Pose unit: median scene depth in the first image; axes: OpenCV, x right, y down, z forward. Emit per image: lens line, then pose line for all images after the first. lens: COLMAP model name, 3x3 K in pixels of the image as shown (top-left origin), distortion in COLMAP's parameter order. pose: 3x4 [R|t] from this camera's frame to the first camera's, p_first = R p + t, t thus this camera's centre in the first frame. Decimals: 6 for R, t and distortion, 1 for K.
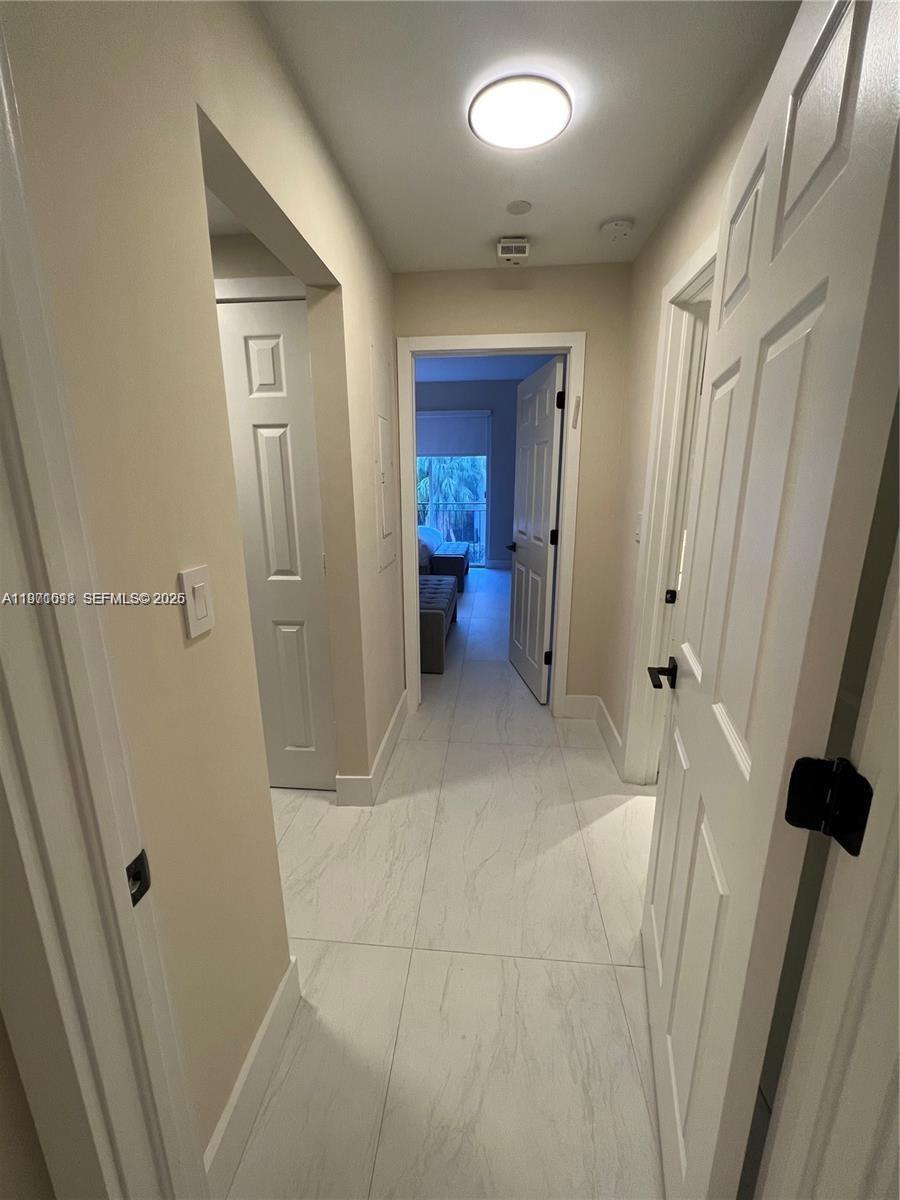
lens RADIAL K [[480.6, 0, 448.2], [0, 480.6, 598.3], [0, 0, 1]] dist [-0.002252, -0.000160]
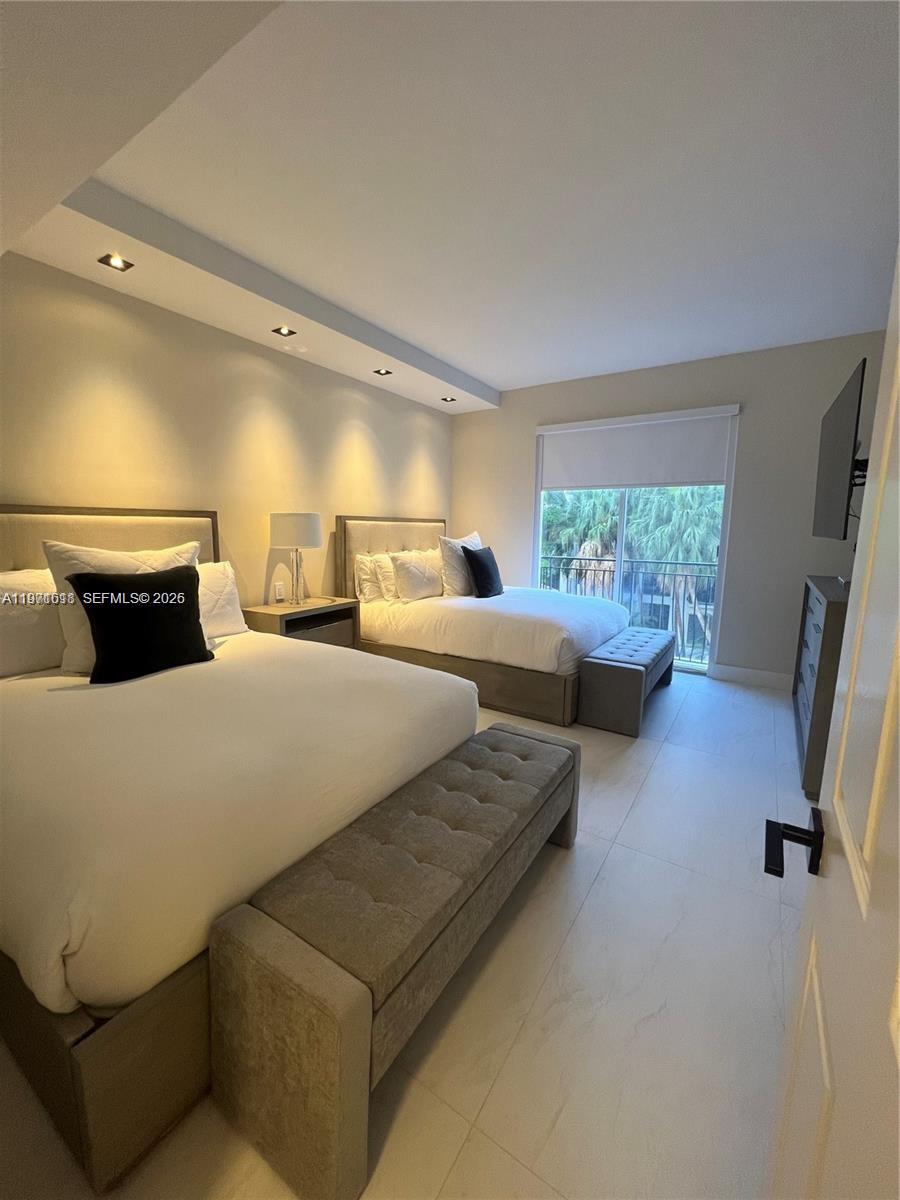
lens RADIAL K [[480.6, 0, 452.9], [0, 480.6, 597.9], [0, 0, 1]] dist [-0.002252, -0.000160]
pose [[0.886629, 0.080086, -0.455495, 0.020143], [-0.124098, 0.989971, -0.067500, -0.025753], [0.445522, 0.116374, 0.887675, 0.113241]]
